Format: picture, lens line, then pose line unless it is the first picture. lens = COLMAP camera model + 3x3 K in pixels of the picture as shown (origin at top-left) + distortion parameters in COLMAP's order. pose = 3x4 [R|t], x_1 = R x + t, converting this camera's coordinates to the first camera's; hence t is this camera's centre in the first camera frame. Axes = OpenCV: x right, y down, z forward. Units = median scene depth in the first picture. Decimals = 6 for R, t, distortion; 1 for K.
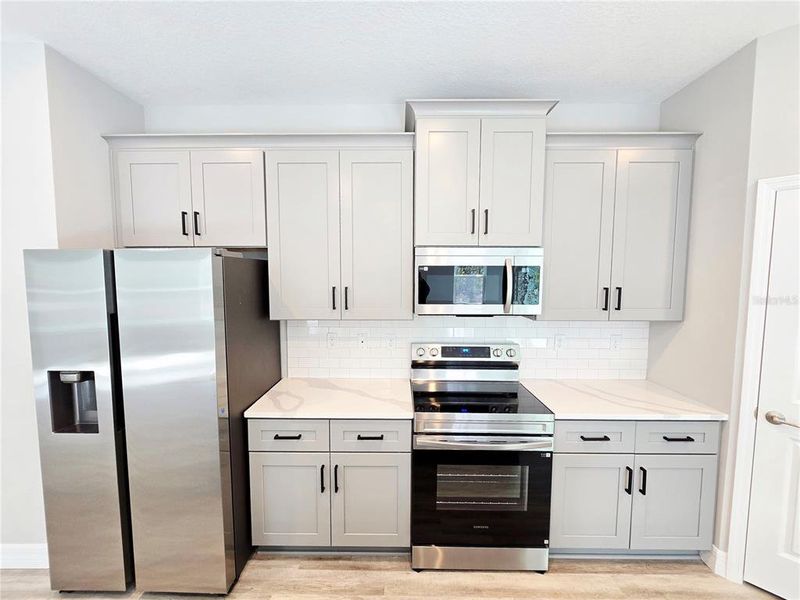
lens RADIAL K [[329.6, 0, 400.9], [0, 329.6, 296.0], [0, 0, 1]] dist [-0.008774, -0.000491]
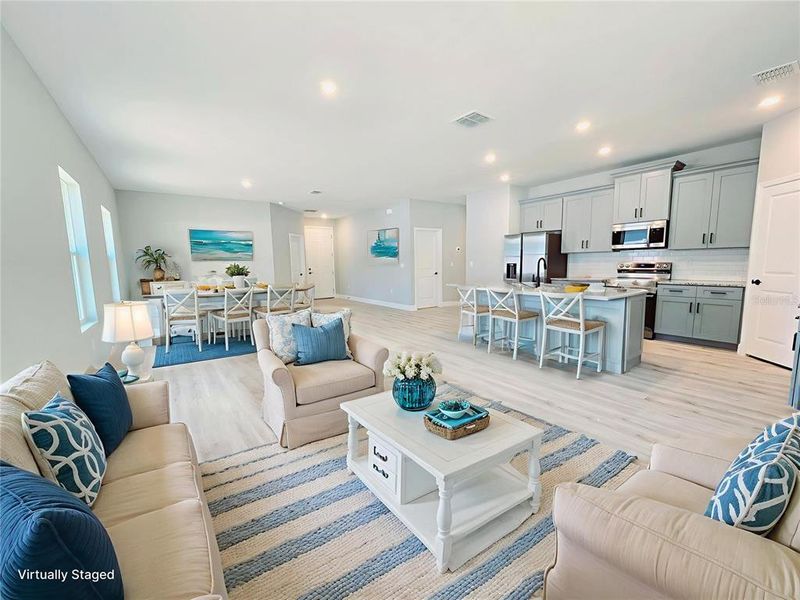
lens RADIAL K [[329.6, 0, 398.8], [0, 329.6, 298.6], [0, 0, 1]] dist [-0.008774, -0.000491]
pose [[0.591466, 0.074448, -0.802886, 1.302583], [-0.025301, 0.996952, 0.073804, 0.331786], [0.805933, -0.023339, 0.591547, -2.238405]]
